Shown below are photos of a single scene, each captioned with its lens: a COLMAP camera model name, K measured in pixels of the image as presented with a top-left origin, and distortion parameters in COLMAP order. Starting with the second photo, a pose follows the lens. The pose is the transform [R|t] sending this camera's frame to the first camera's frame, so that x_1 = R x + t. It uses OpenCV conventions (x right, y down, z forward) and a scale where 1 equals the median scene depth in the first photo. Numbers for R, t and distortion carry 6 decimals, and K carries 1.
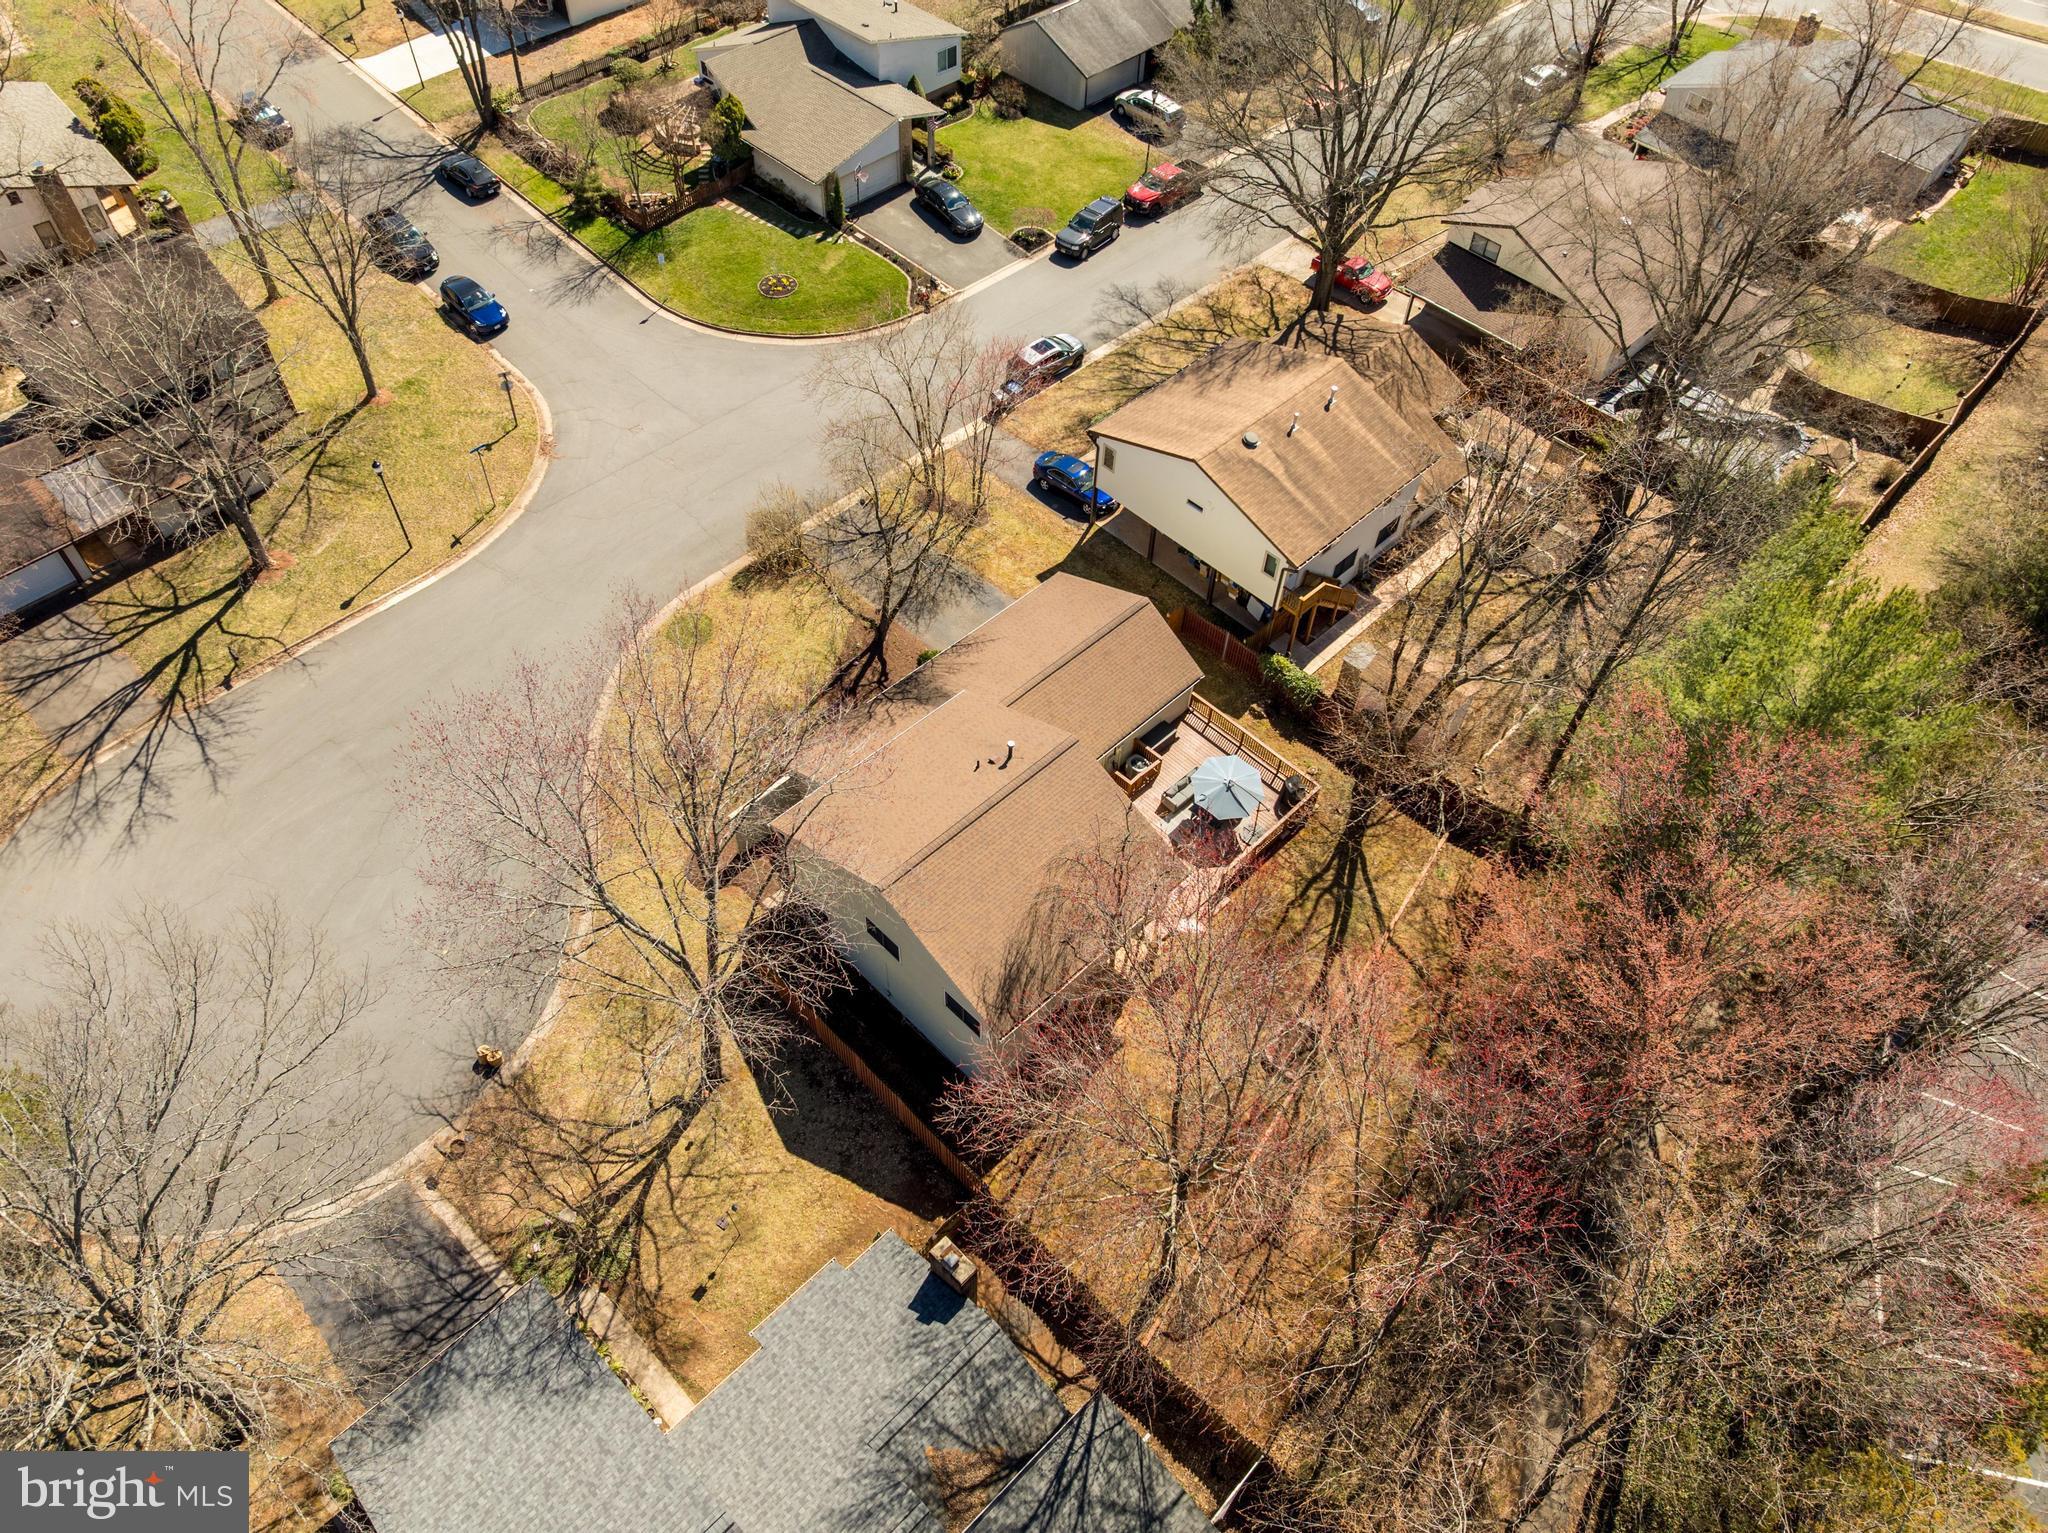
lens RADIAL K [[1441.1, 0, 1026.7], [0, 1441.1, 765.1], [0, 0, 1]] dist [-0.039749, 0.009581]
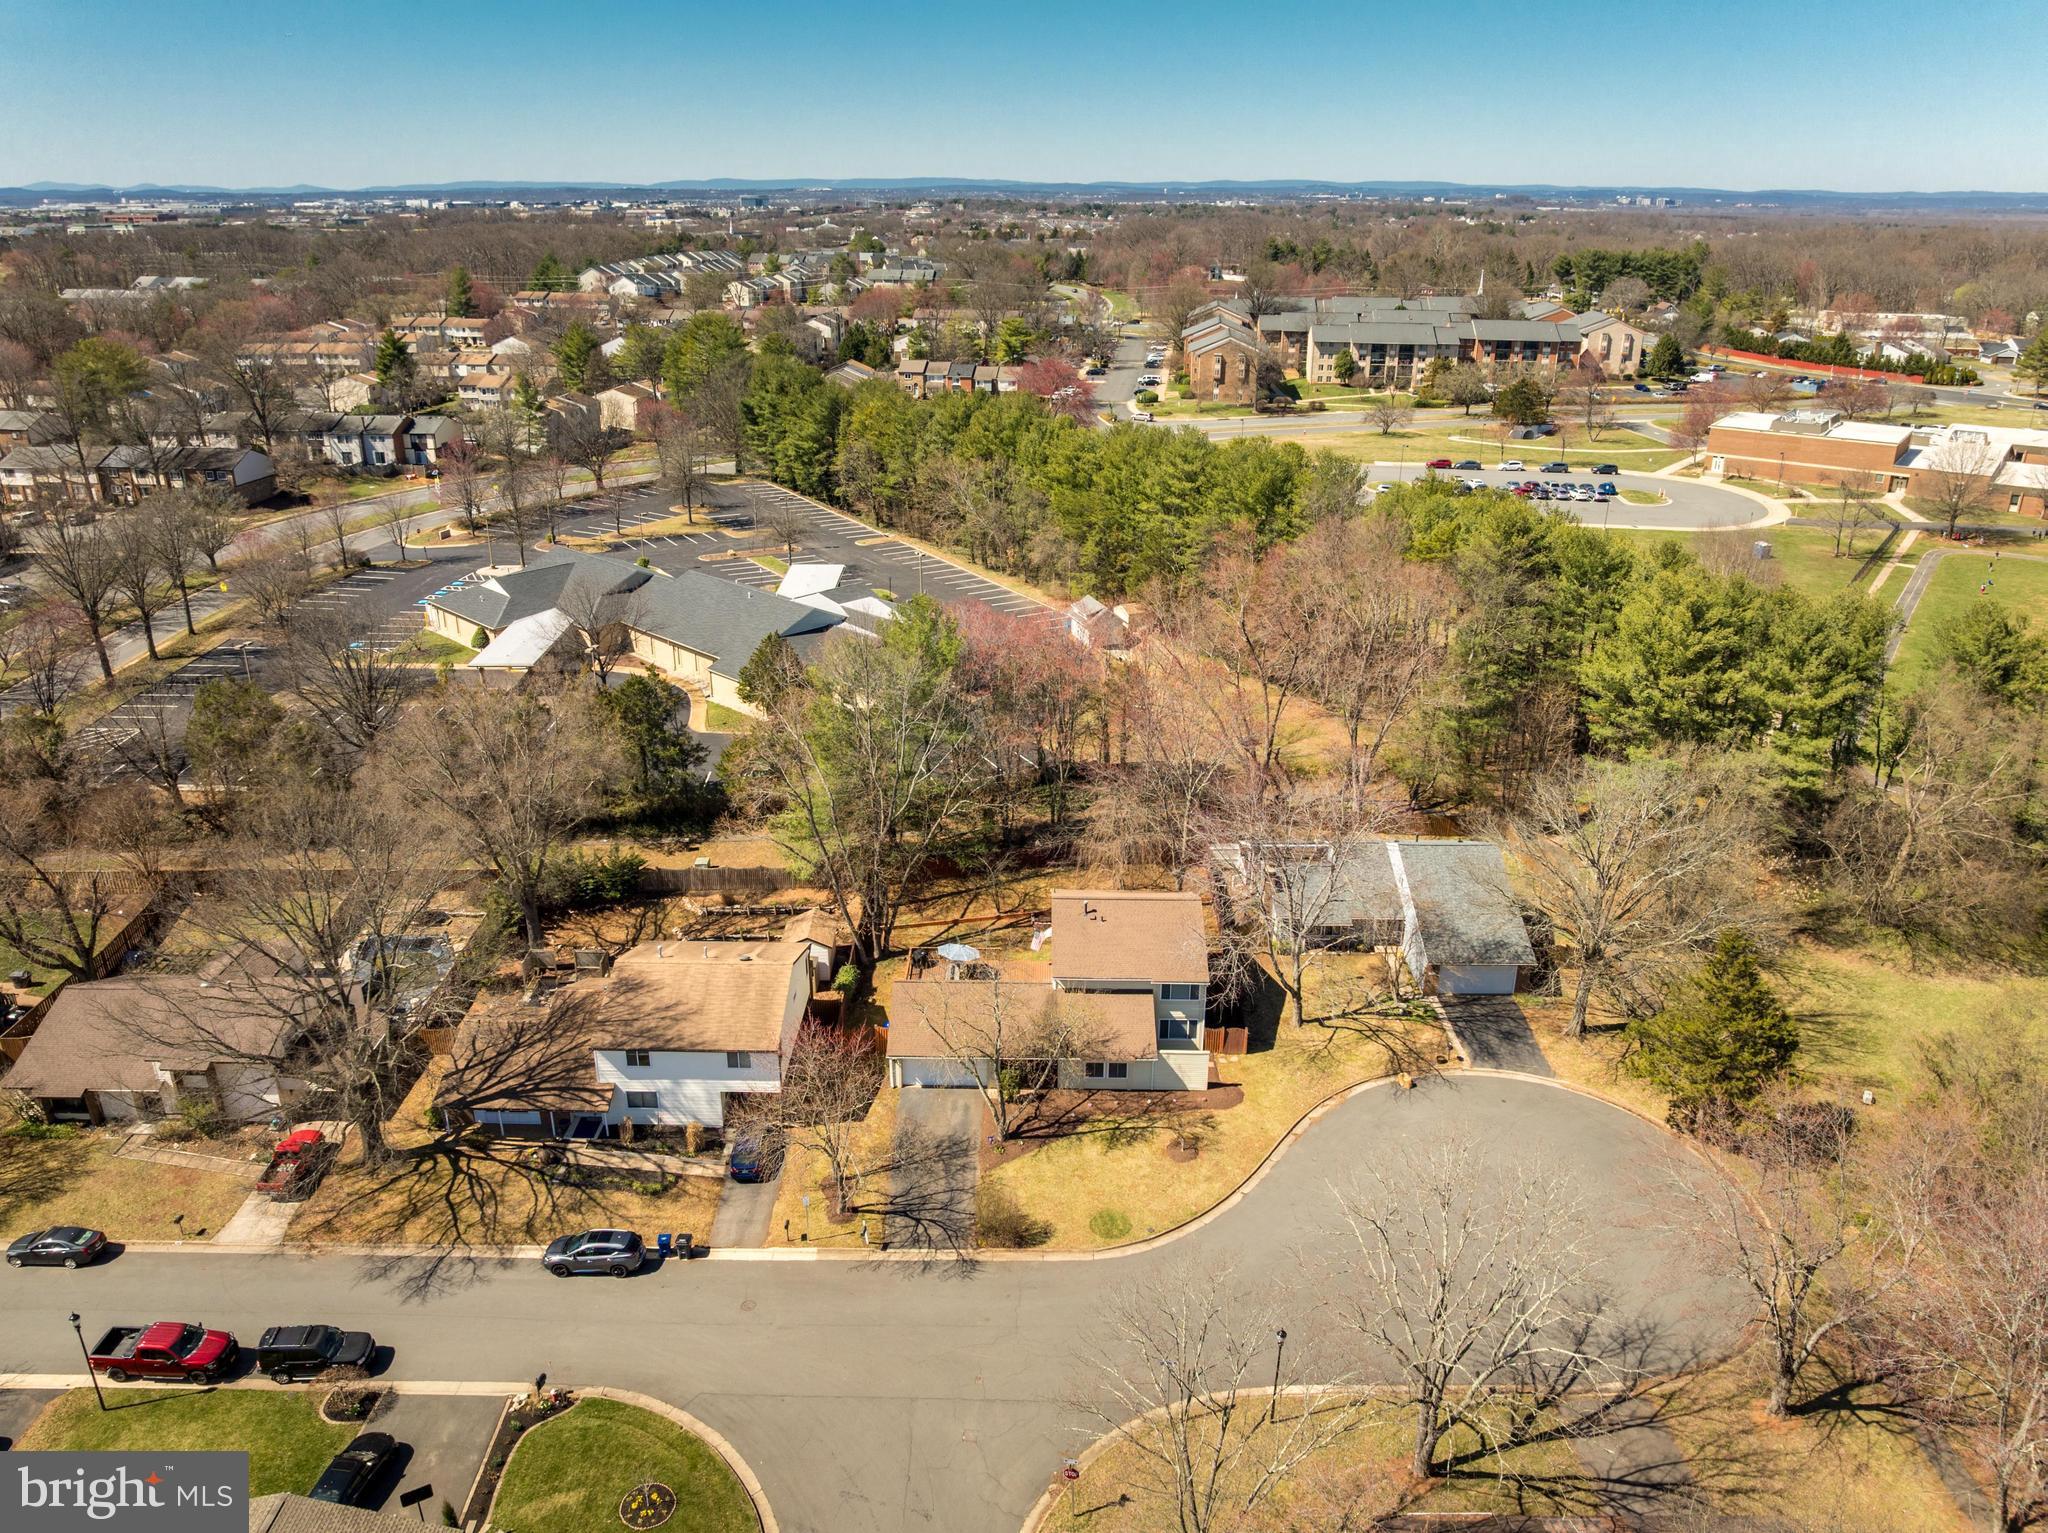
lens RADIAL K [[1441.1, 0, 1030.4], [0, 1441.1, 767.4], [0, 0, 1]] dist [-0.039749, 0.009581]
pose [[-0.701391, -0.298037, 0.647475, -0.845148], [0.545789, 0.359679, 0.756800, -1.156926], [-0.458438, 0.884197, -0.089610, 0.835265]]
